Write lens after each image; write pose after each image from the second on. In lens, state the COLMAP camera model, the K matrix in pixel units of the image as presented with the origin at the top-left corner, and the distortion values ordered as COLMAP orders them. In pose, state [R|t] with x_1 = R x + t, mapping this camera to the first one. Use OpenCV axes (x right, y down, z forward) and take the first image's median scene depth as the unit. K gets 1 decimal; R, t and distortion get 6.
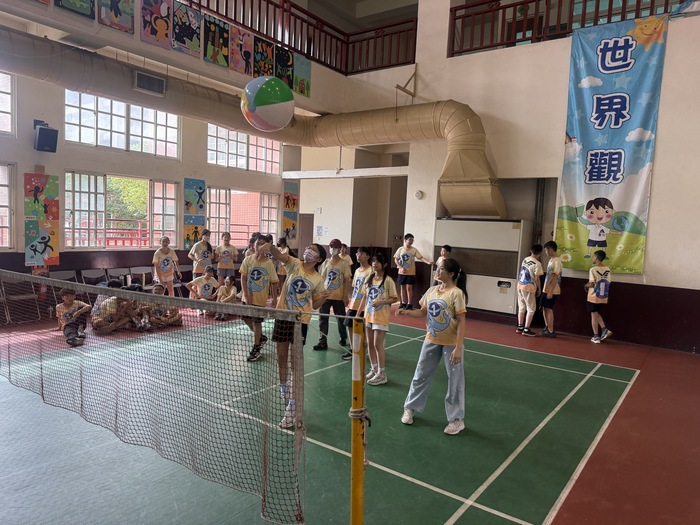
lens RADIAL K [[493.4, 0, 358.8], [0, 493.4, 263.3], [0, 0, 1]] dist [0.004677, -0.003706]
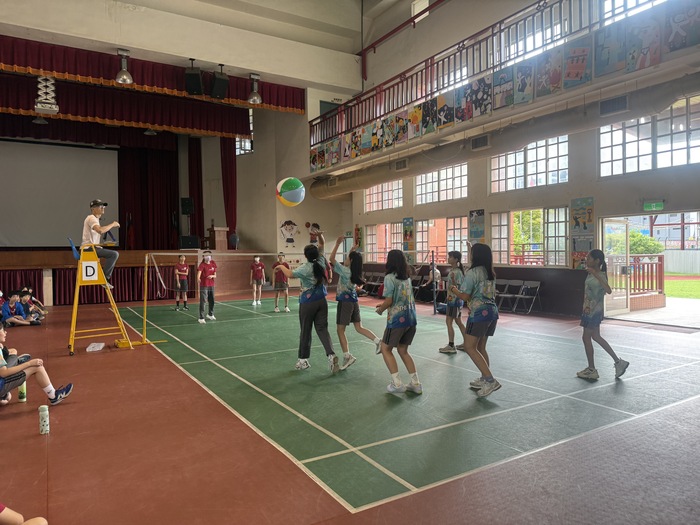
lens RADIAL K [[493.4, 0, 358.8], [0, 493.4, 263.3], [0, 0, 1]] dist [0.004677, -0.003706]
pose [[-0.375087, -0.009618, -0.926940, 0.952686], [-0.054289, 0.998458, 0.011608, -0.035663], [0.925399, 0.054677, -0.375031, 1.228881]]
